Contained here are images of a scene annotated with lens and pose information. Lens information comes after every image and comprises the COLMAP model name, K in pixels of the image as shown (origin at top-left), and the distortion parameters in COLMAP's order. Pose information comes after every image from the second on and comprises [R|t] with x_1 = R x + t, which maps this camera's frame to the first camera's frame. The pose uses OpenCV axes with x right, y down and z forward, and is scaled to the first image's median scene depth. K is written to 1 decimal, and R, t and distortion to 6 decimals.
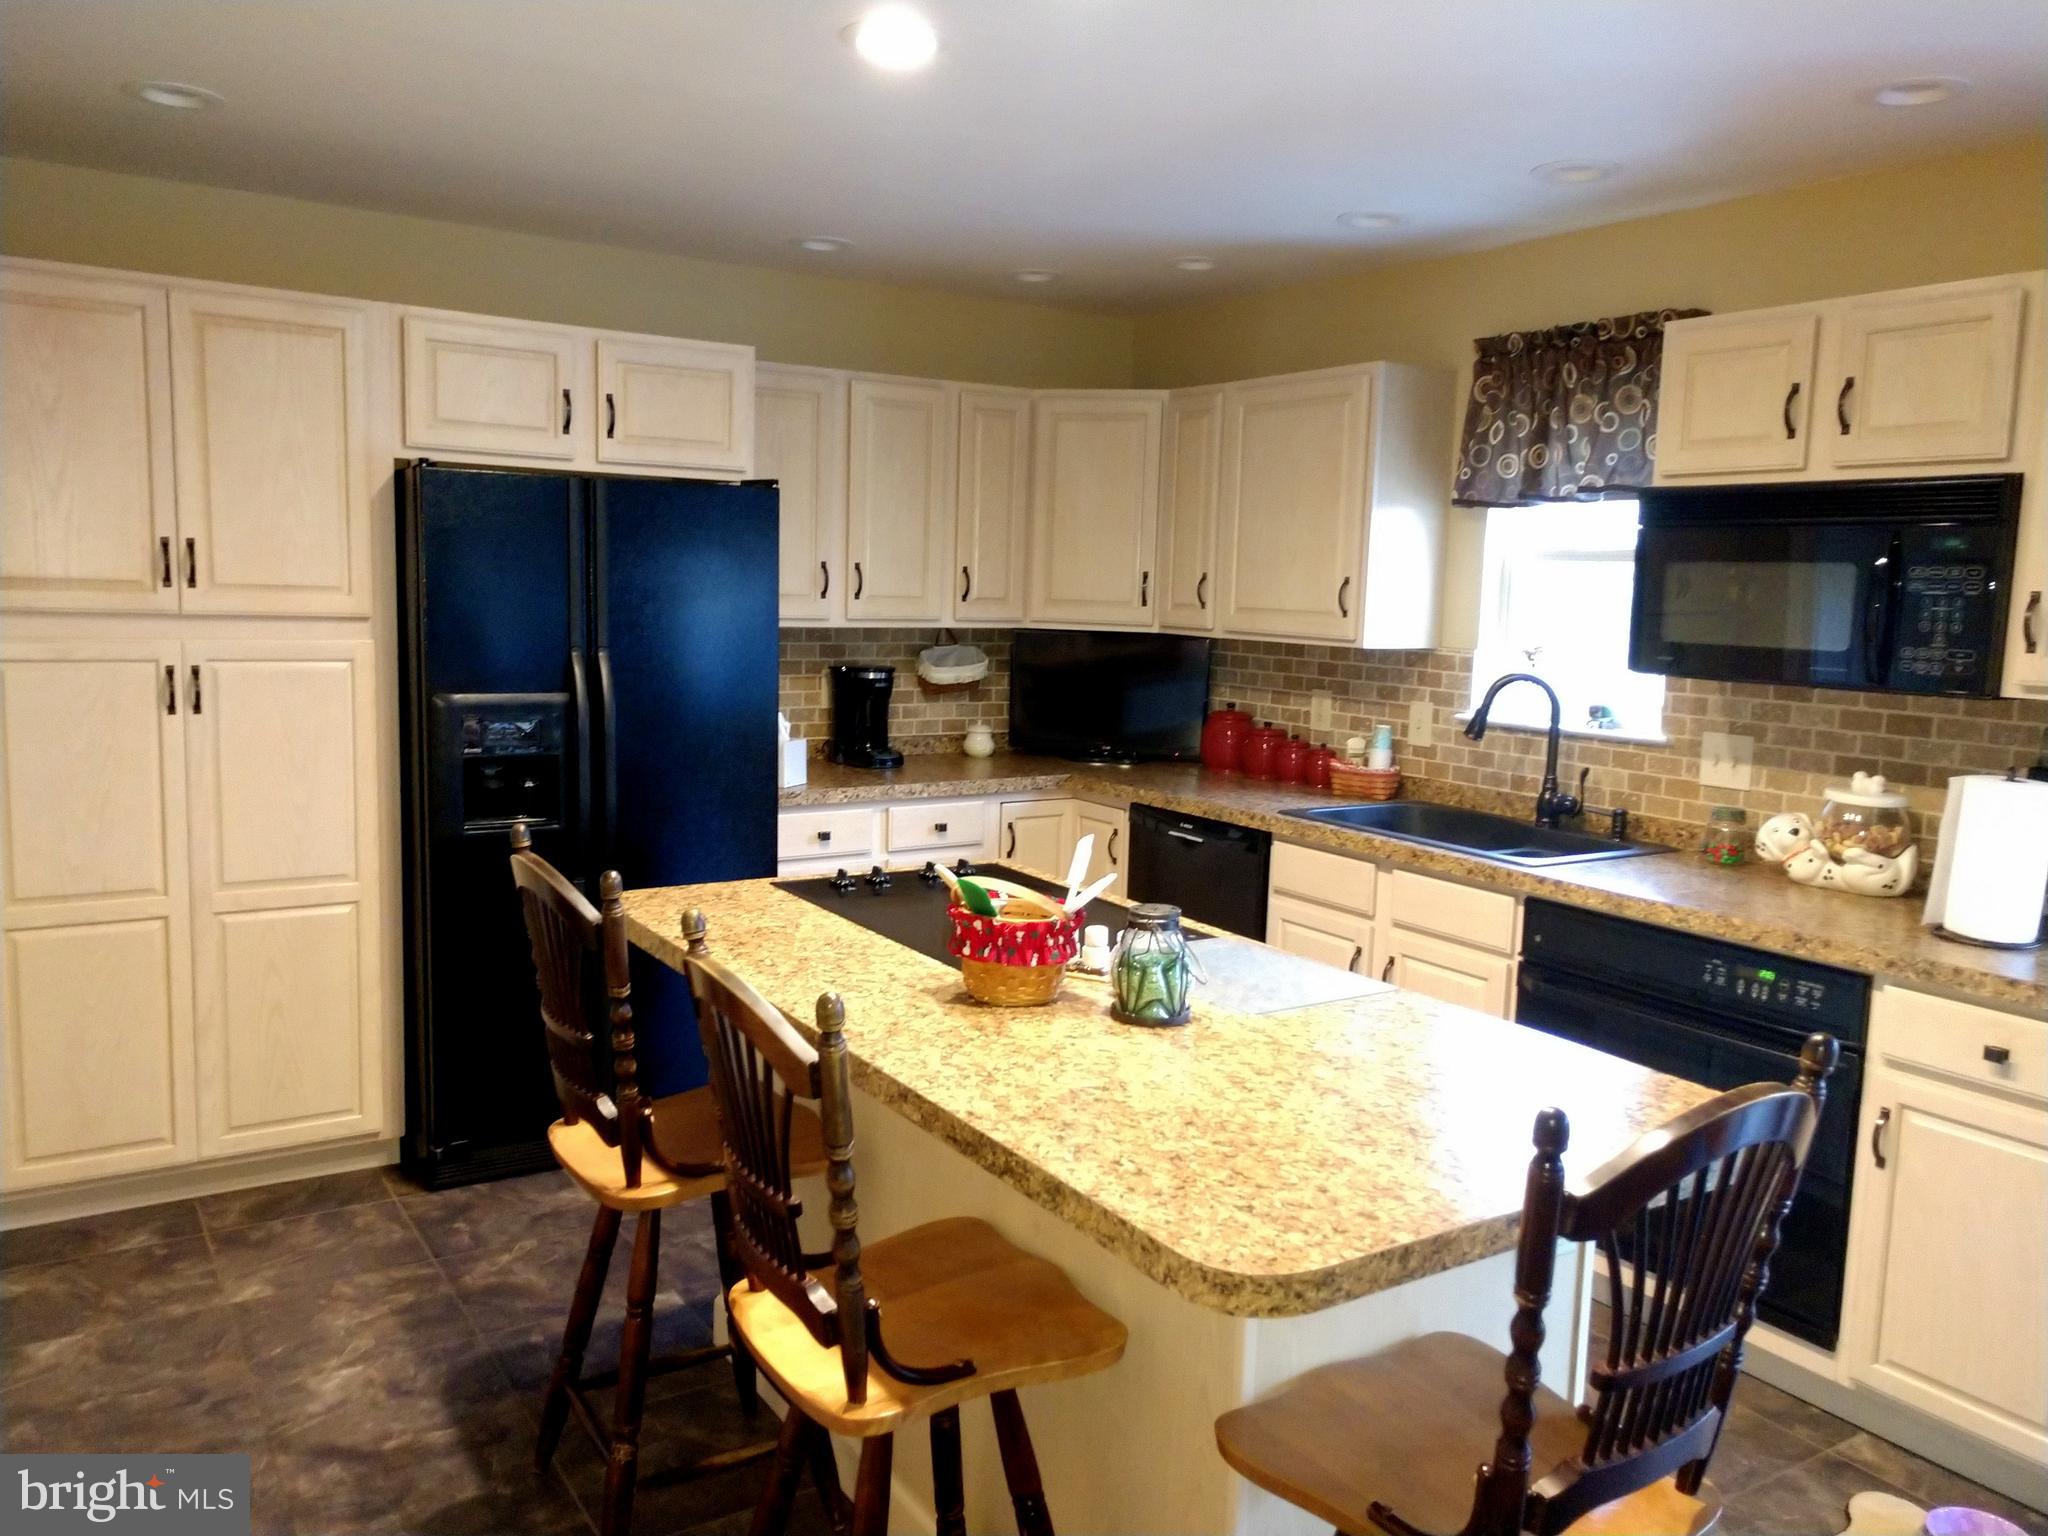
lens RADIAL K [[1549.8, 0, 1017.3], [0, 1549.8, 776.1], [0, 0, 1]] dist [0.031785, -0.008029]
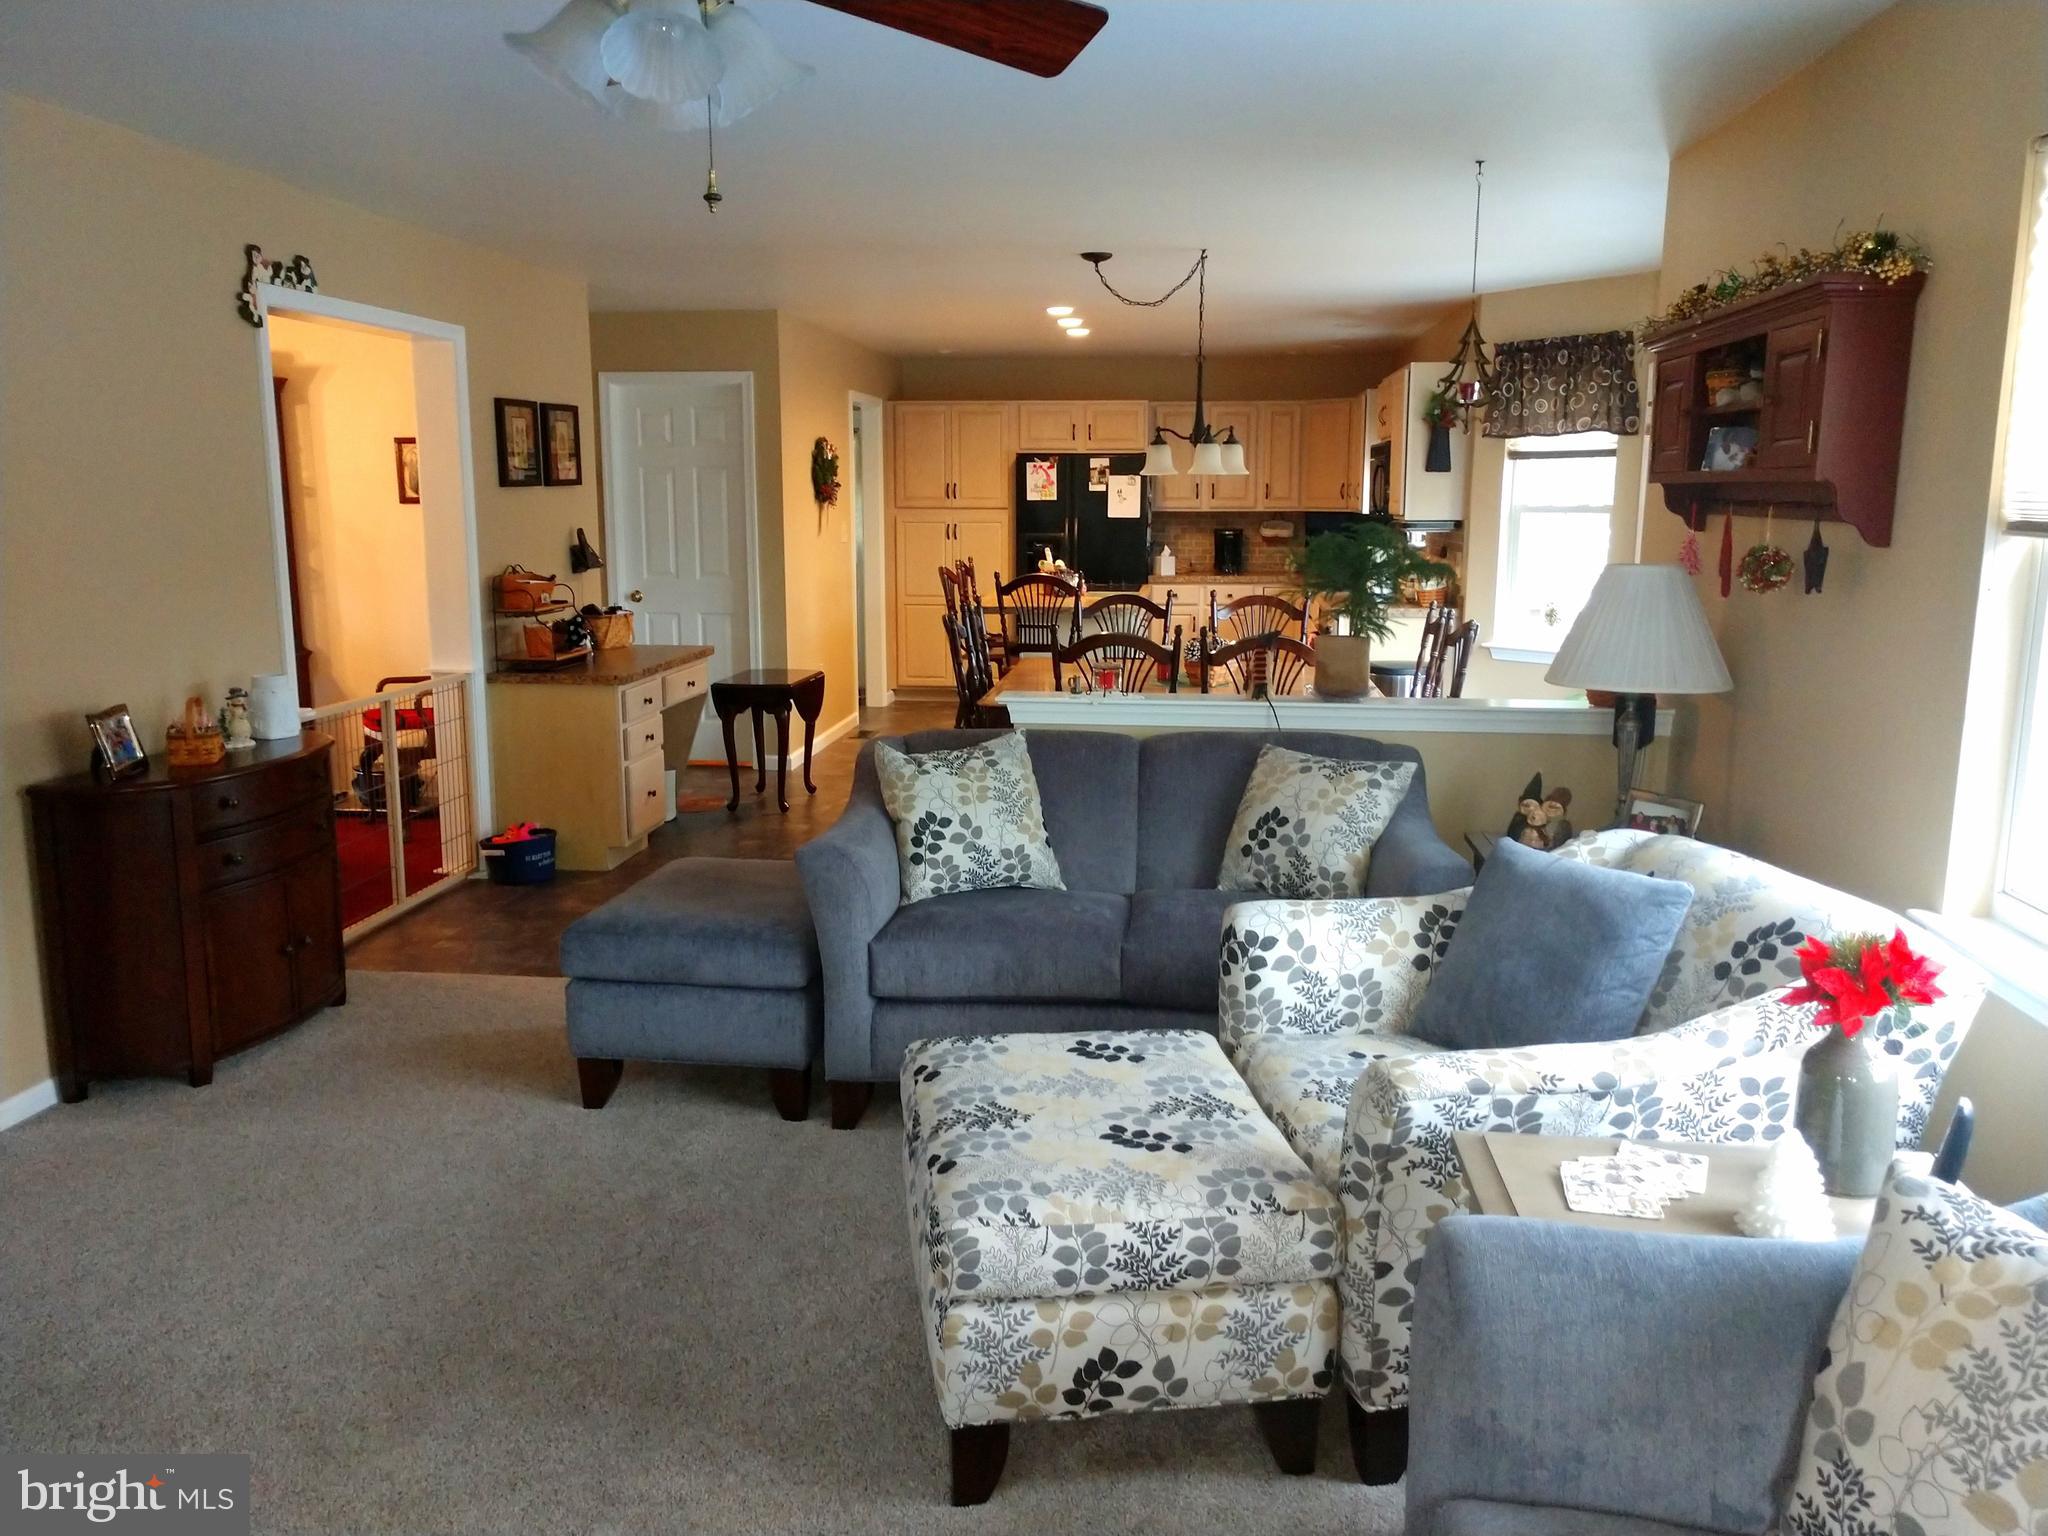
lens RADIAL K [[1549.8, 0, 1029.3], [0, 1549.8, 760.5], [0, 0, 1]] dist [0.031785, -0.008029]
pose [[0.779420, 0.079287, -0.621464, 1.521566], [-0.059196, 0.996842, 0.052937, 0.224020], [0.623699, -0.004472, 0.781652, -1.310956]]
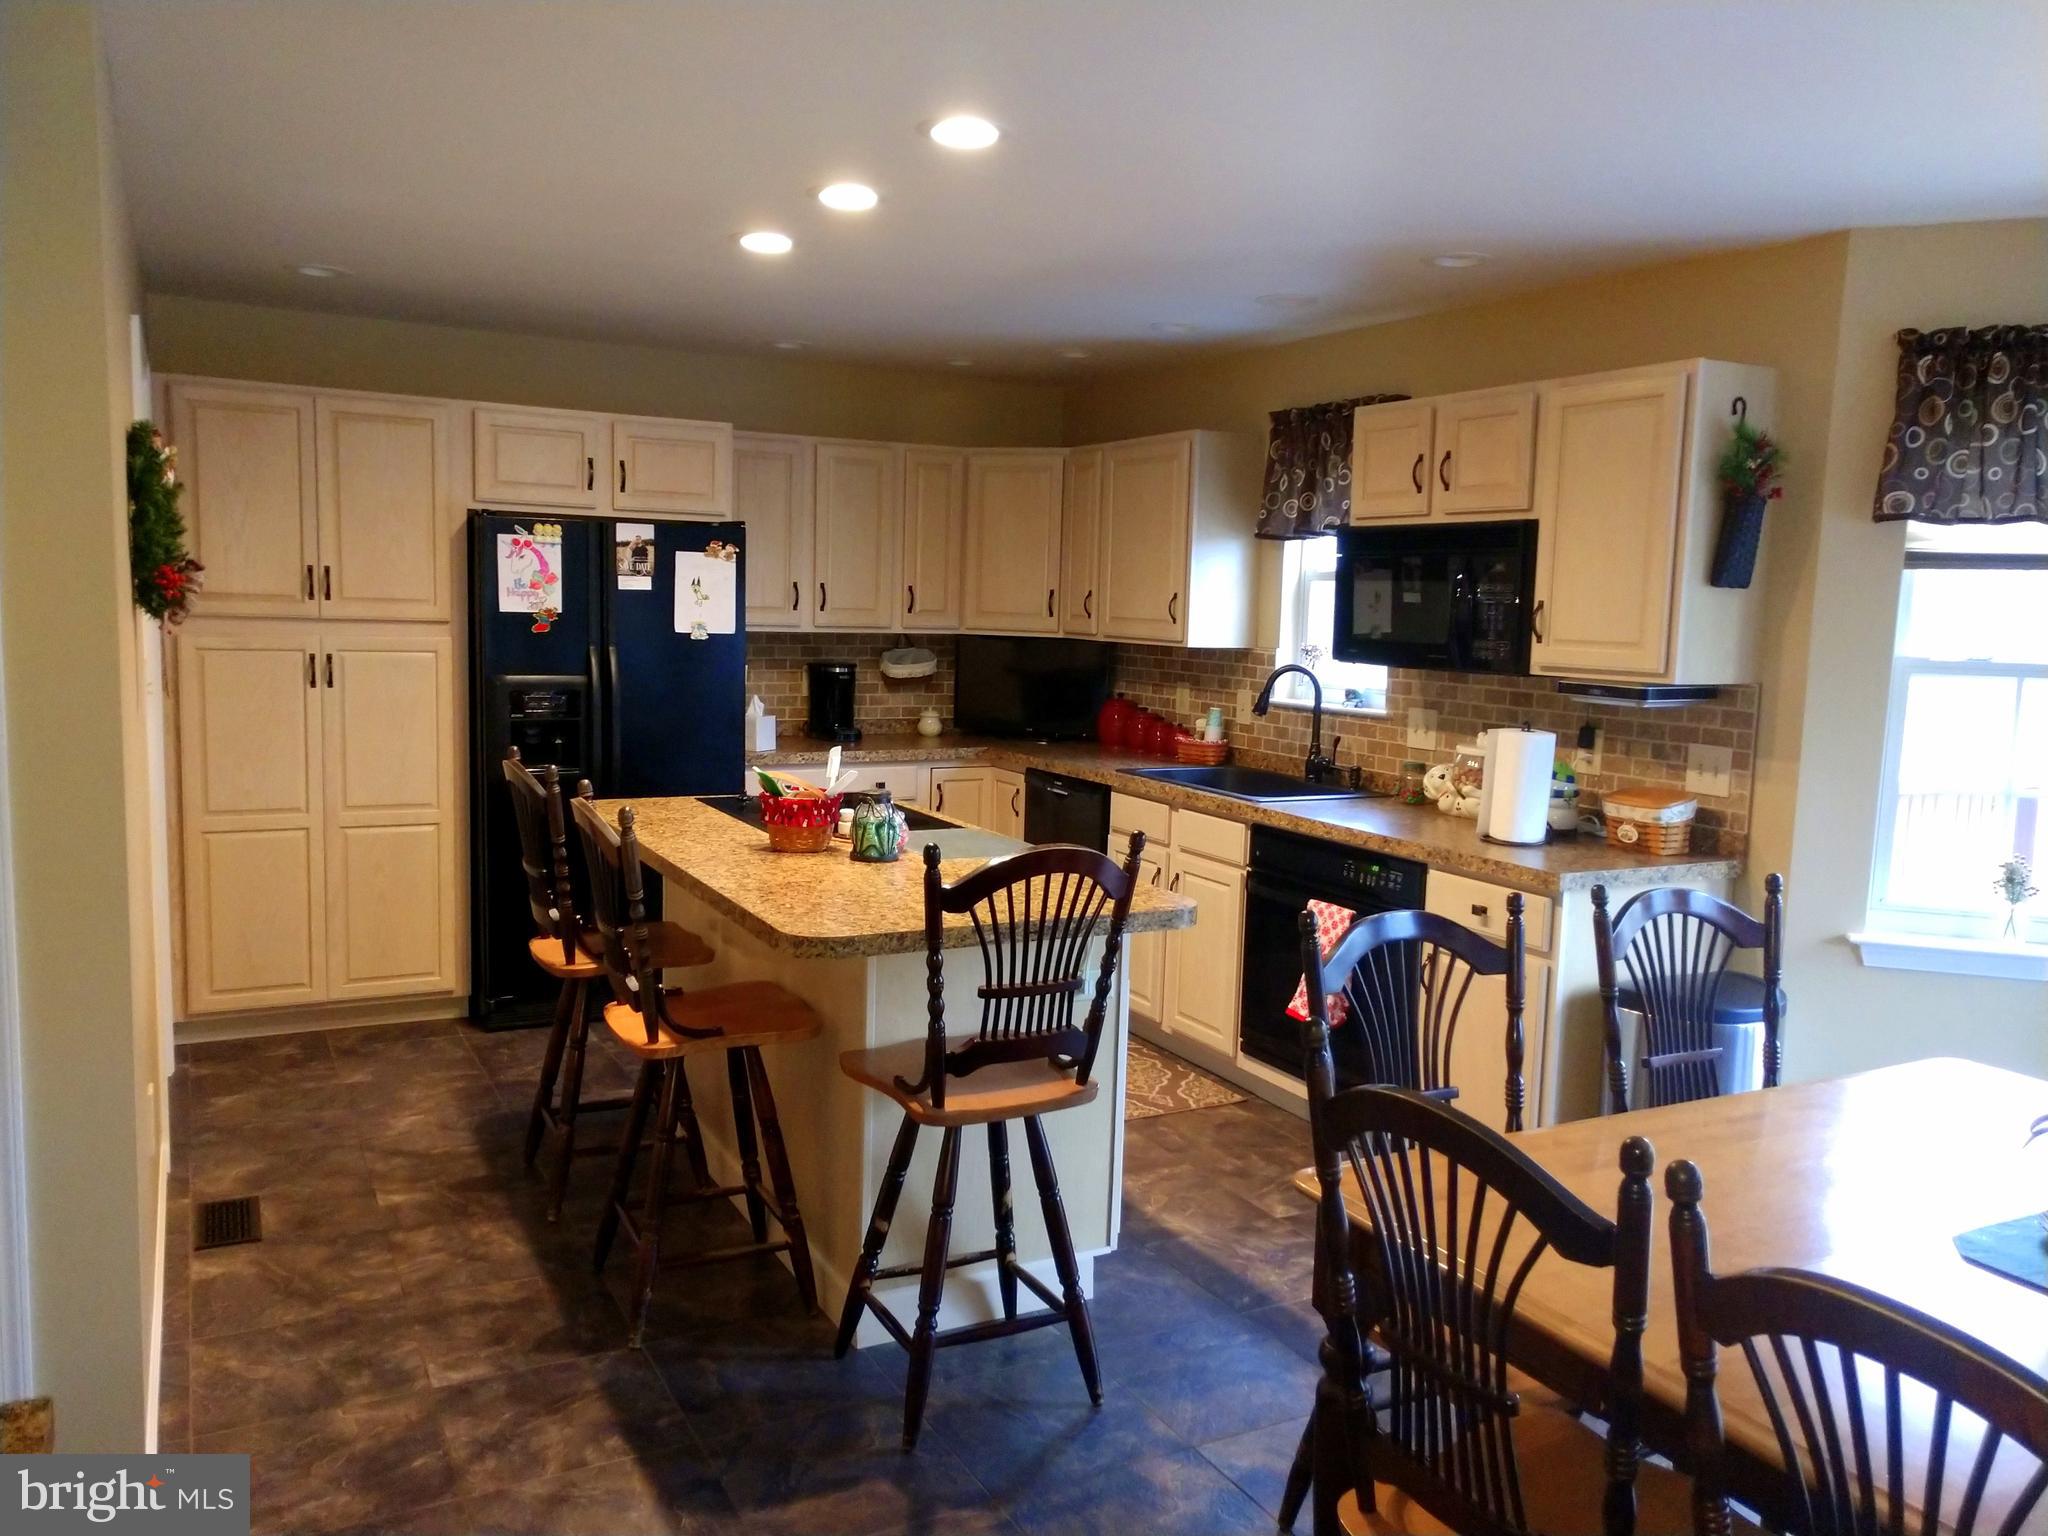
lens RADIAL K [[1549.8, 0, 1021.9], [0, 1549.8, 779.8], [0, 0, 1]] dist [0.031785, -0.008029]
pose [[0.996294, 0.009227, -0.085513, 0.230229], [-0.010322, 0.999870, -0.012372, 0.055409], [0.085388, 0.013208, 0.996260, -0.370209]]
